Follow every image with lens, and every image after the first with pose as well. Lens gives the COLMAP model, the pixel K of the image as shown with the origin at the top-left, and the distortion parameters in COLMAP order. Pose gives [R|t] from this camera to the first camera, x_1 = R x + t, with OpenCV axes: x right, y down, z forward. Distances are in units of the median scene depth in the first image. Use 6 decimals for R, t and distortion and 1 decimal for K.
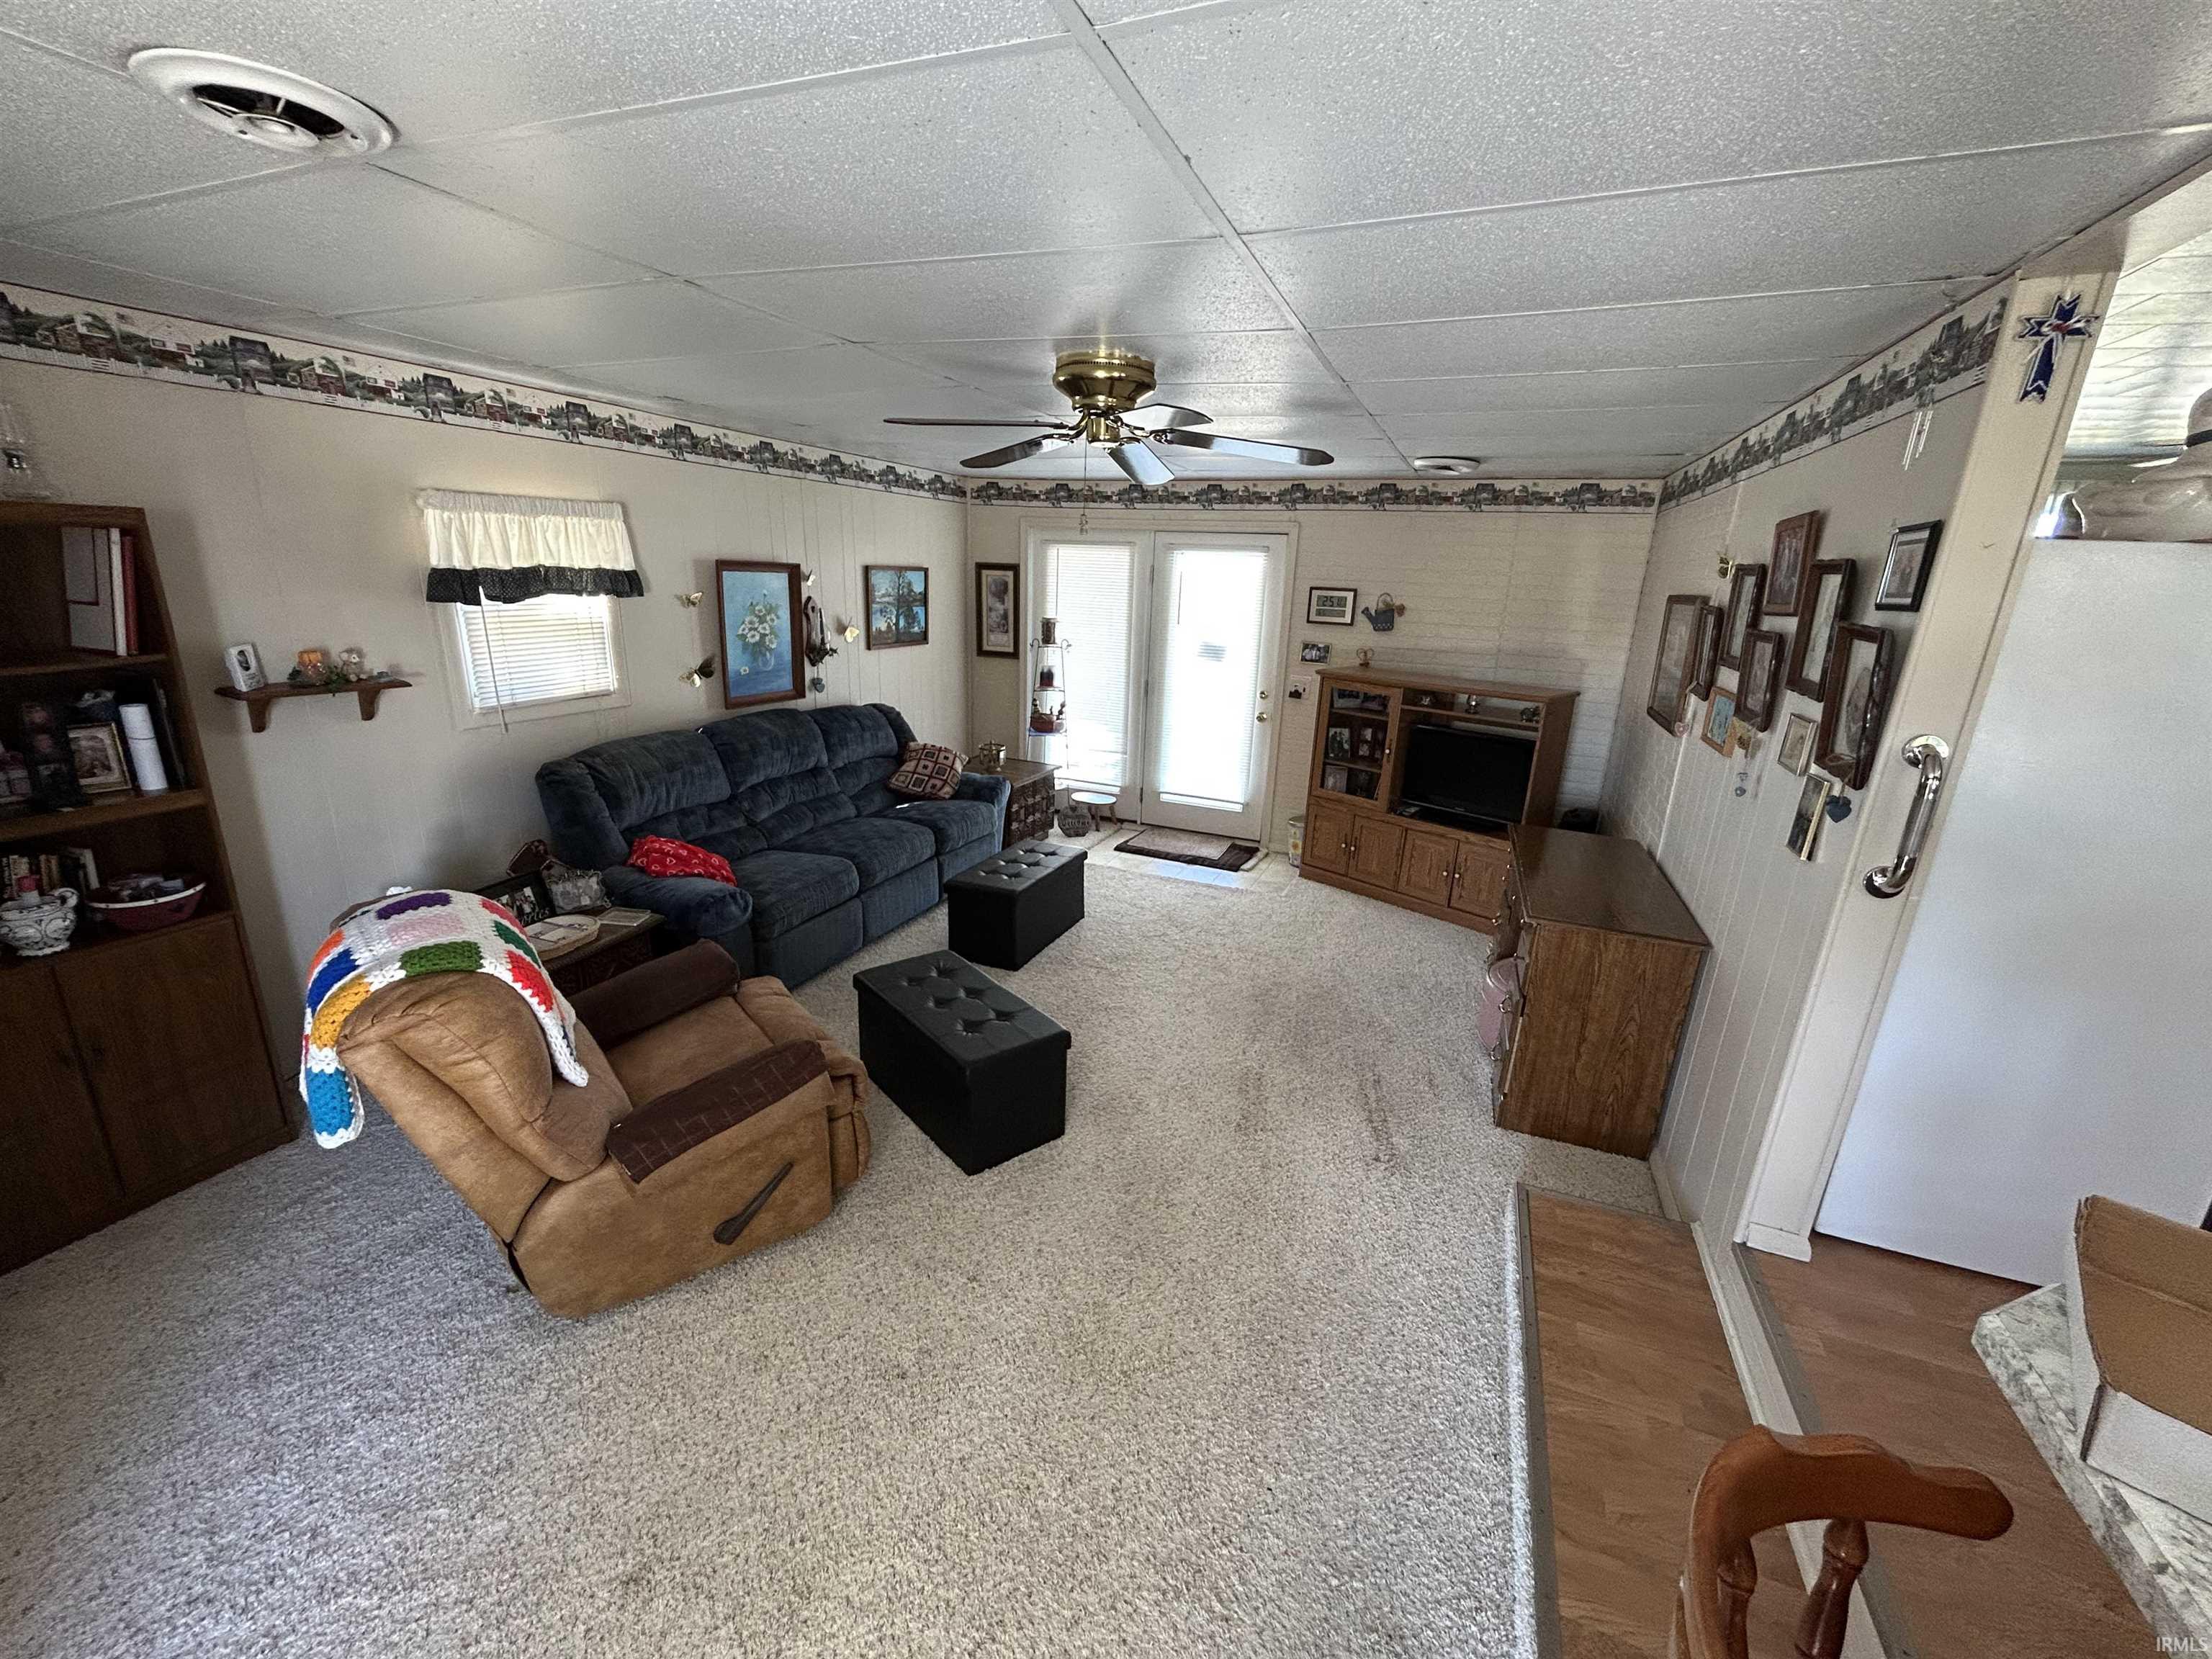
lens RADIAL K [[897.8, 0, 1105.6], [0, 897.8, 836.1], [0, 0, 1]] dist [0.004731, -0.003603]
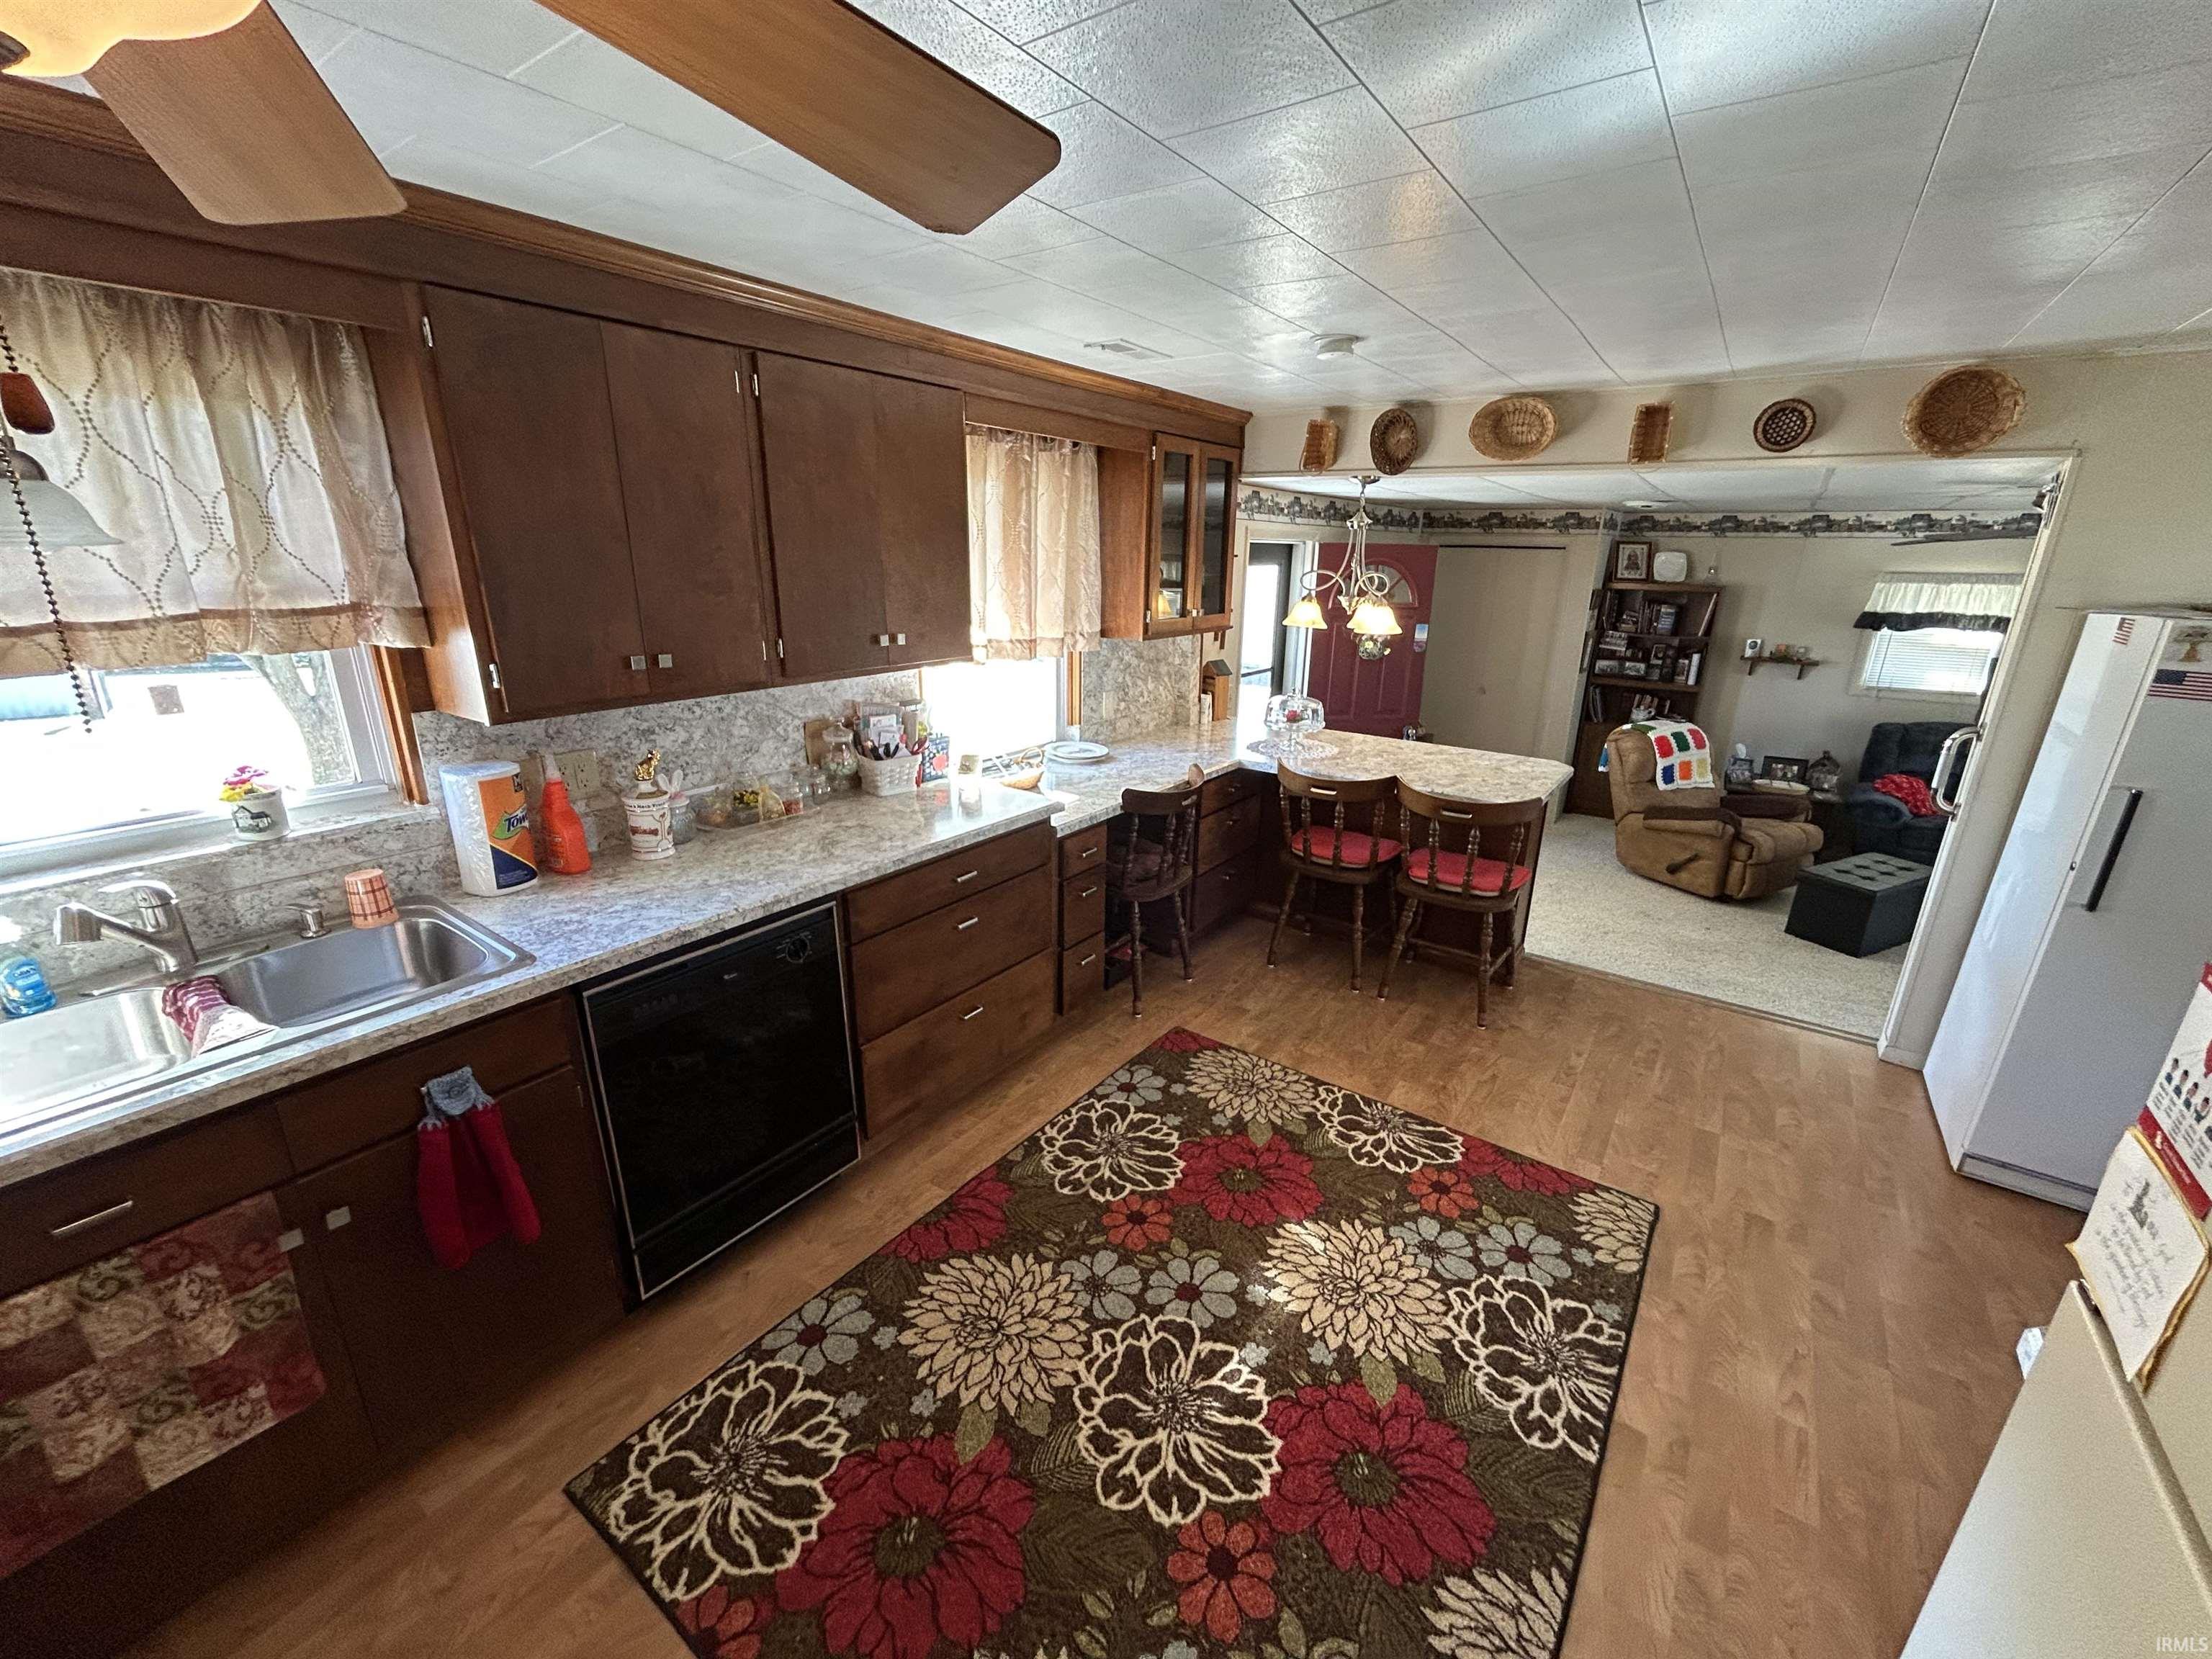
lens RADIAL K [[892.6, 0, 1102.4], [0, 892.6, 836.9], [0, 0, 1]] dist [-0.008190, 0.000682]
pose [[-0.238404, 0.253111, -0.937602, 0.983348], [-0.305910, 0.896721, 0.319859, 0.023278], [0.921728, 0.363078, -0.136353, -0.065775]]
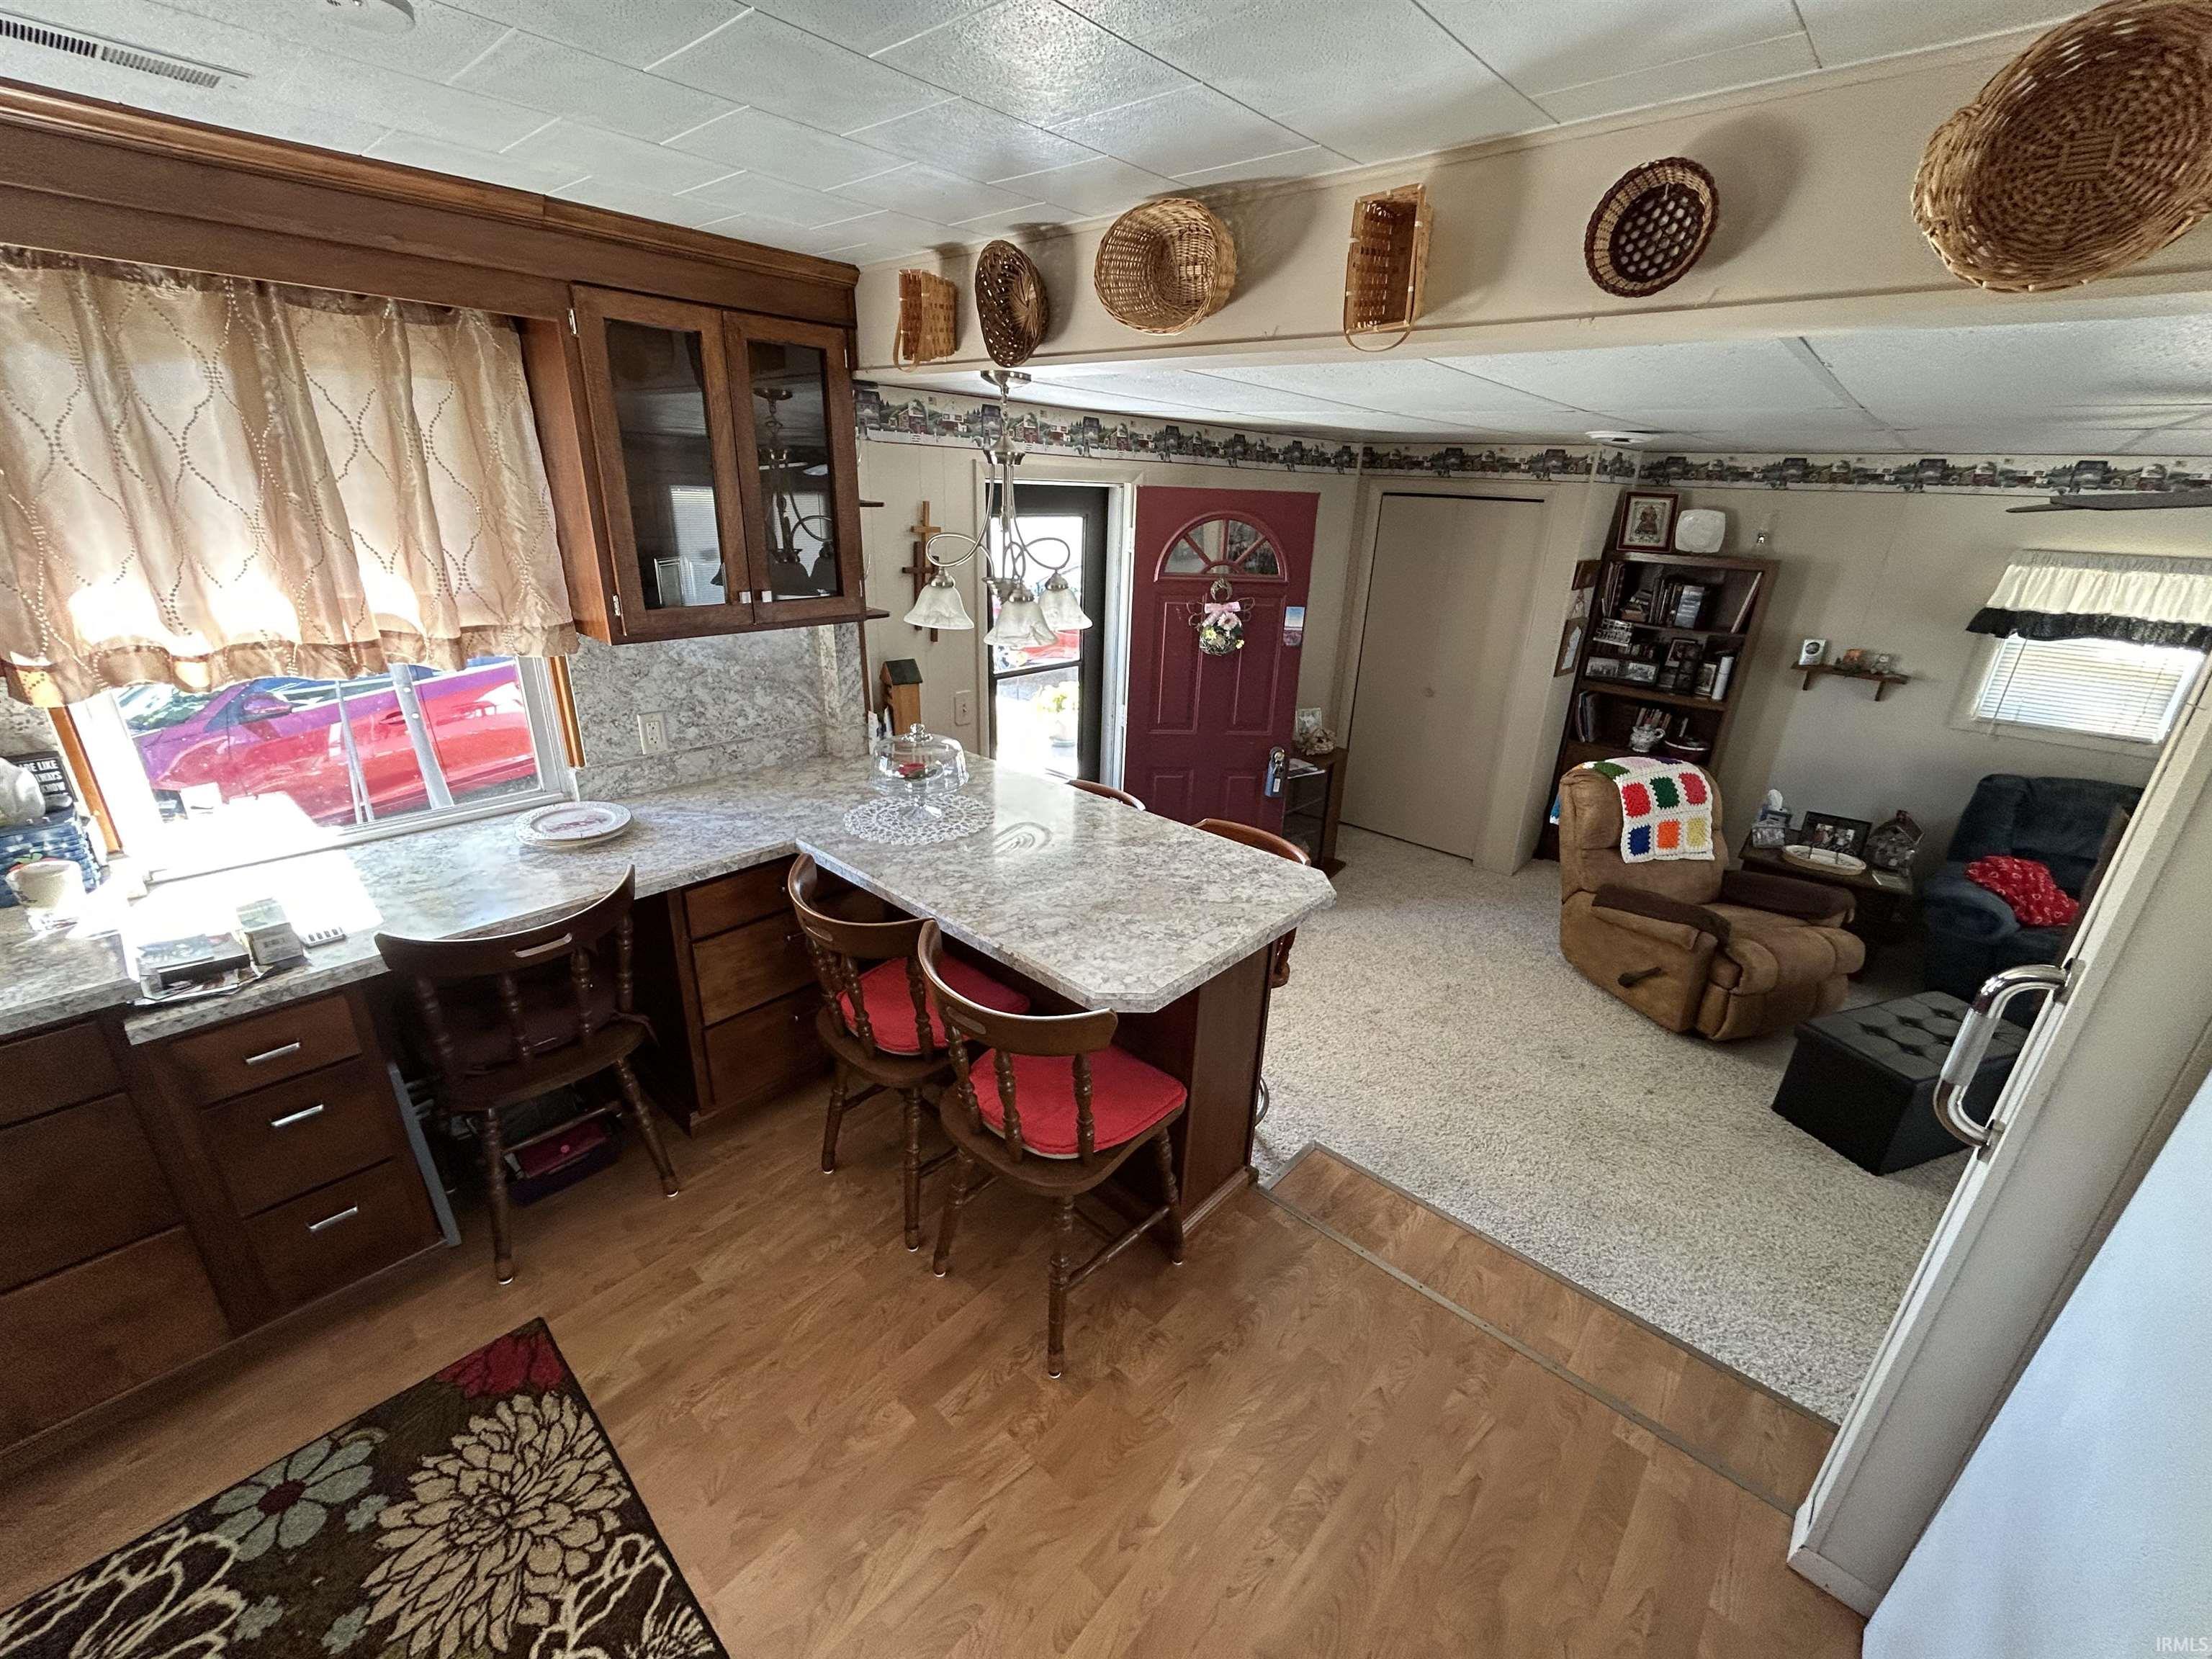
lens RADIAL K [[897.8, 0, 1105.6], [0, 897.8, 836.1], [0, 0, 1]] dist [0.004731, -0.003603]
pose [[-0.337164, 0.292319, -0.894913, 0.600606], [-0.322279, 0.857304, 0.401455, -0.072856], [0.884566, 0.423768, -0.194844, 0.147869]]
